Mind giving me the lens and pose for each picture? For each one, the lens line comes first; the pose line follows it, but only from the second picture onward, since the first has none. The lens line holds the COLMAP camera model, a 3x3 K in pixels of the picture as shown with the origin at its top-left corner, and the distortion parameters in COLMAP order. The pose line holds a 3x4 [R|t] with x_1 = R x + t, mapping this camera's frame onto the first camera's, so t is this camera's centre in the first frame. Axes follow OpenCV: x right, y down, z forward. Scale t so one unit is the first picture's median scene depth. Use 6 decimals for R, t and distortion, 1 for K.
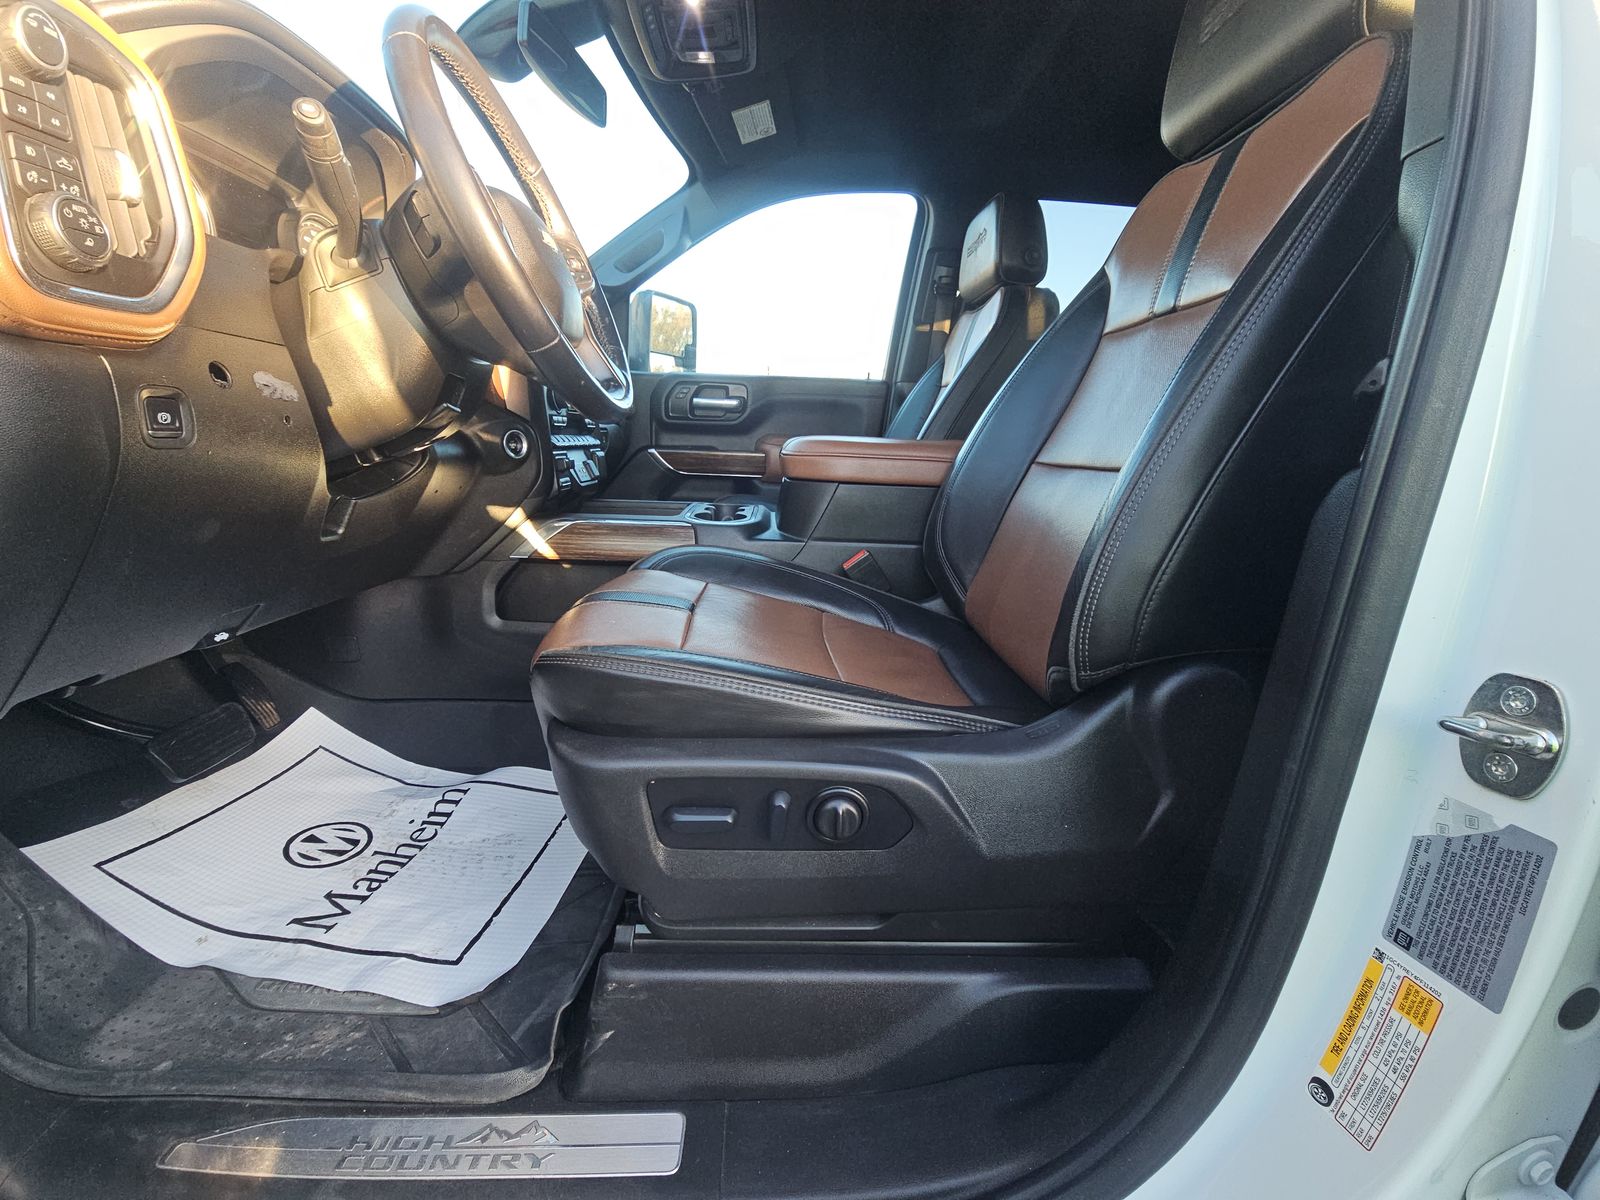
lens RADIAL K [[635.2, 0, 795.4], [0, 635.2, 576.1], [0, 0, 1]] dist [0.028747, -0.019977]
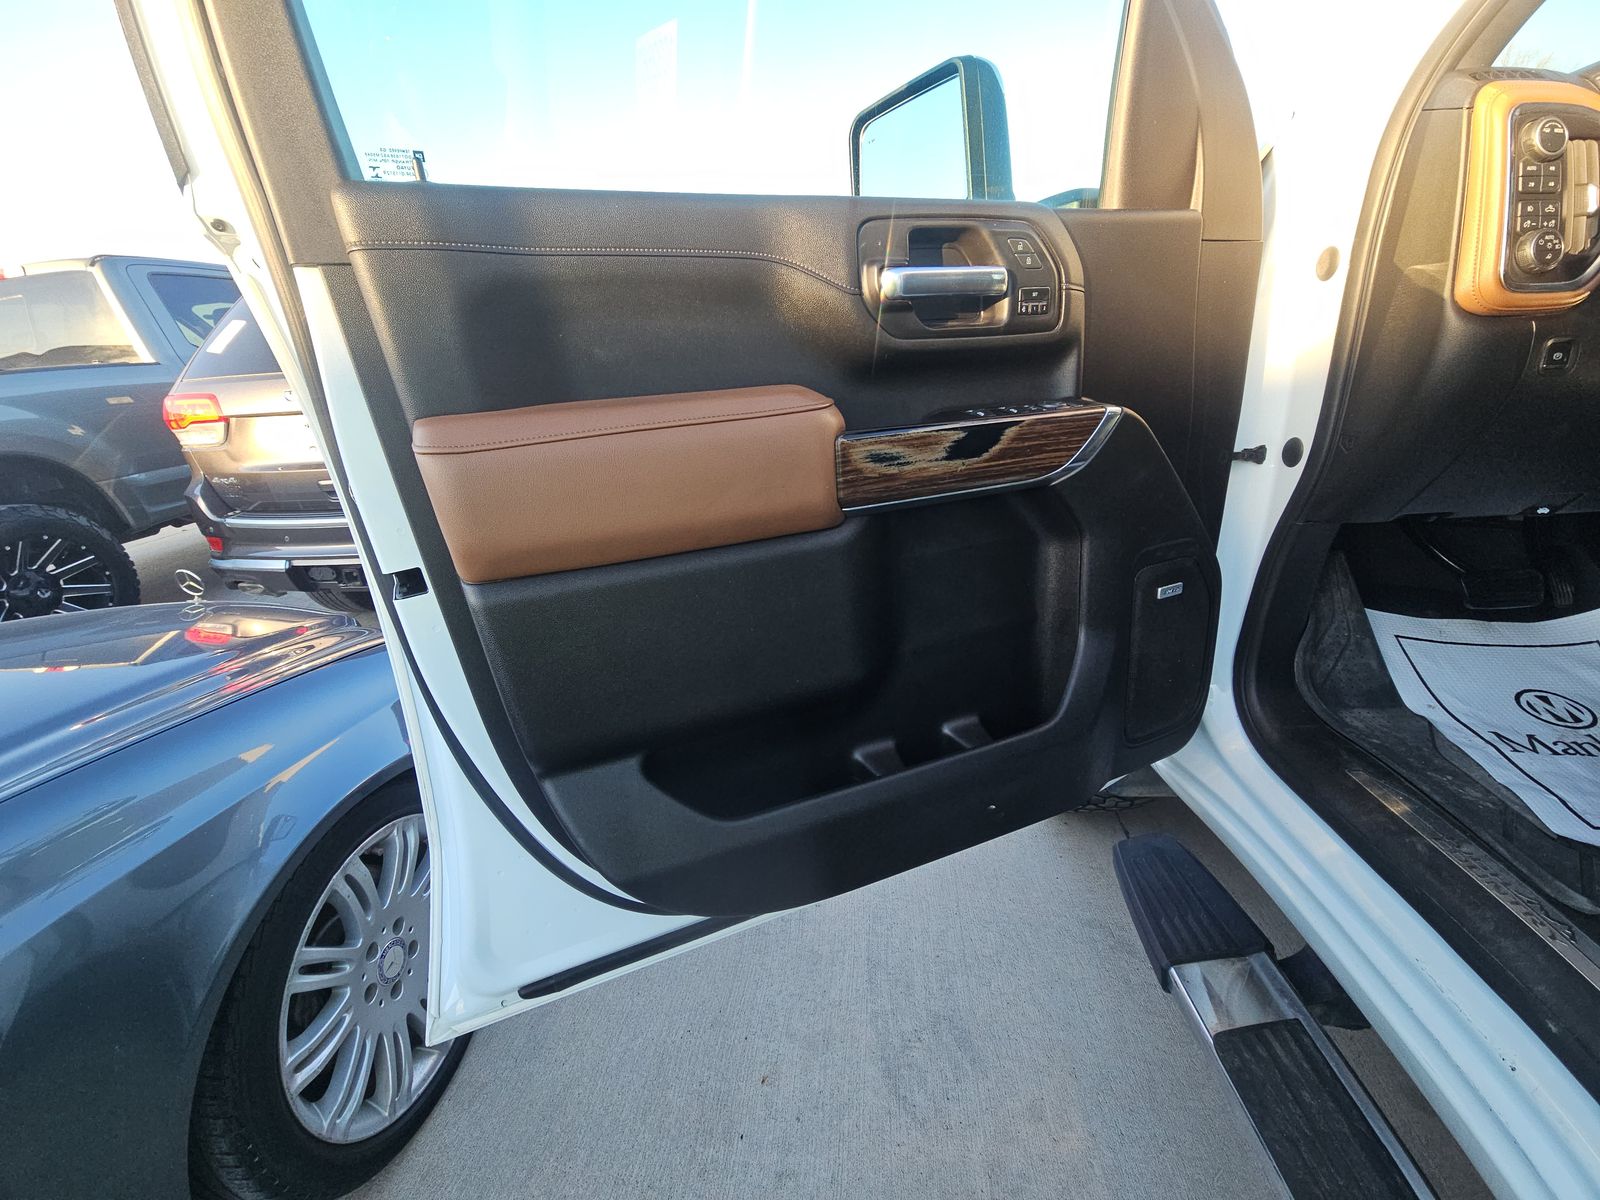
lens RADIAL K [[635.2, 0, 795.4], [0, 635.2, 576.1], [0, 0, 1]] dist [0.028747, -0.019977]
pose [[-0.101310, 0.311381, -0.944869, 0.593956], [-0.137250, 0.936300, 0.323273, 0.007565], [0.985342, 0.162434, -0.052119, -0.475771]]
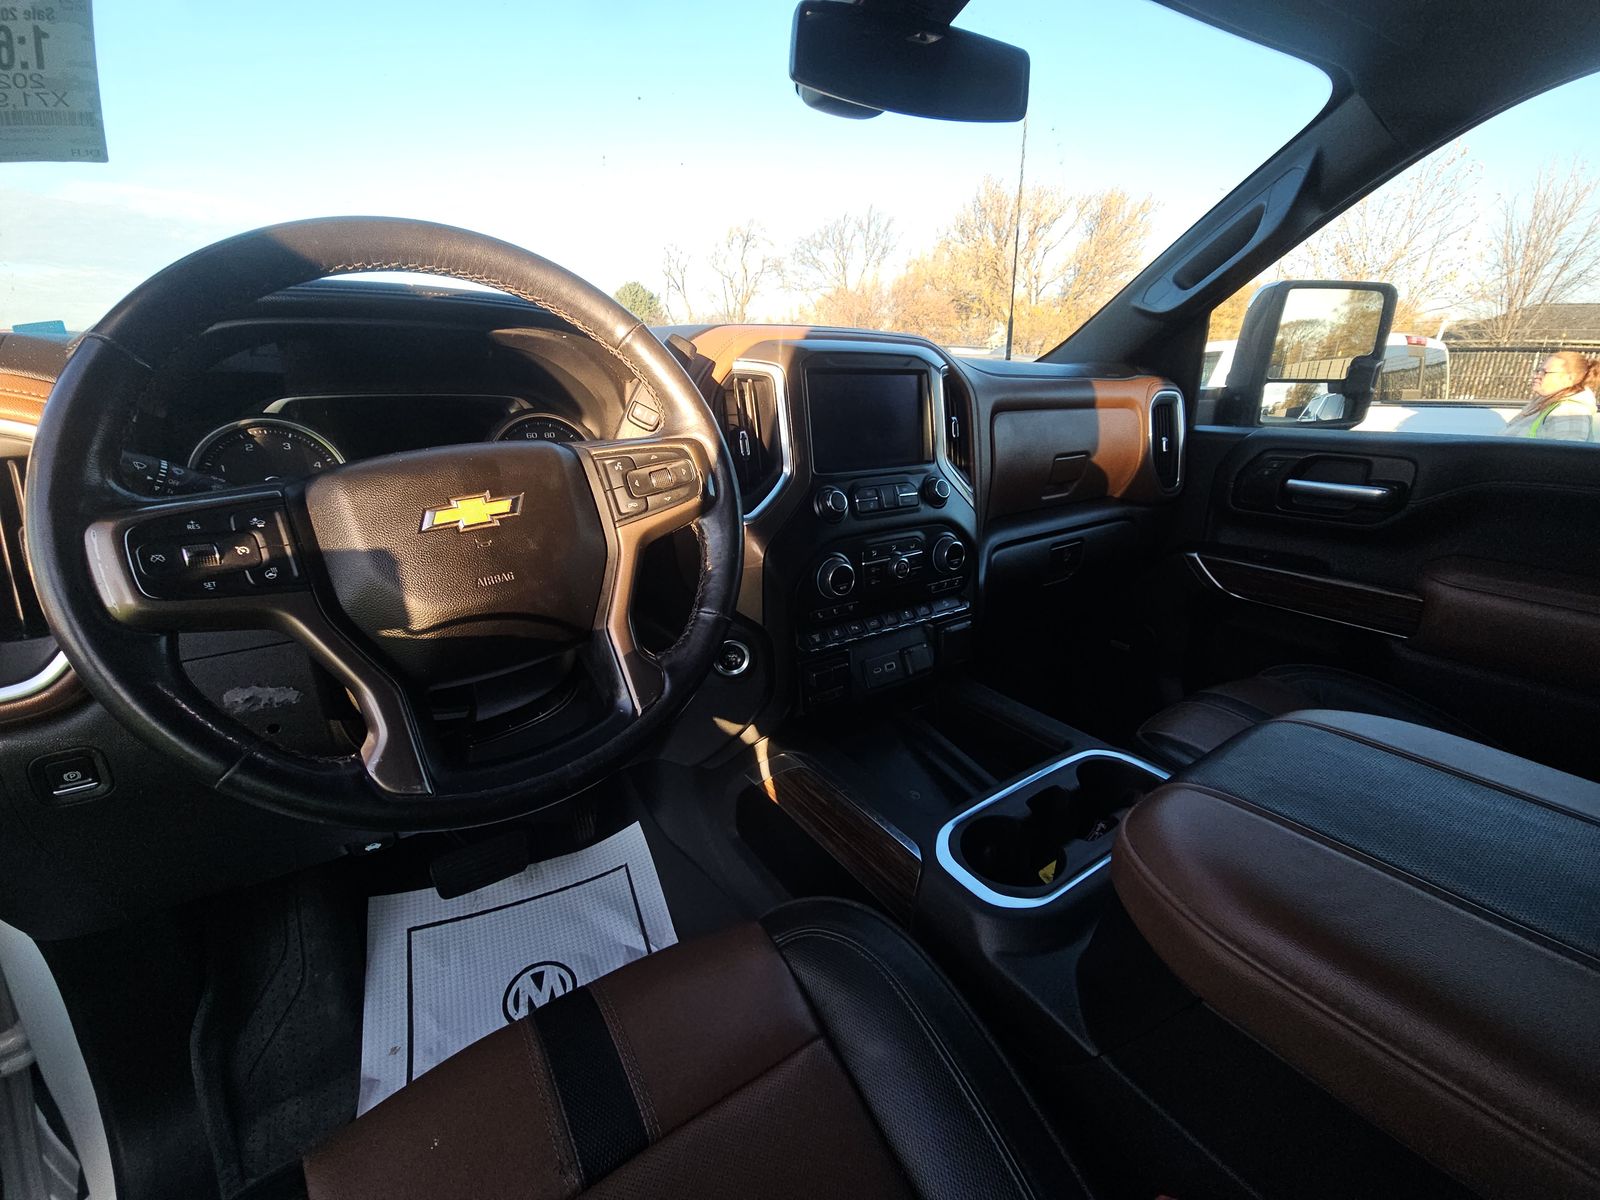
lens RADIAL K [[635.2, 0, 795.4], [0, 635.2, 576.1], [0, 0, 1]] dist [0.028747, -0.019977]
pose [[0.524357, 0.198963, -0.827927, 0.333035], [-0.154802, 0.978389, 0.137080, -0.655496], [0.837309, 0.056286, 0.543825, 1.016627]]
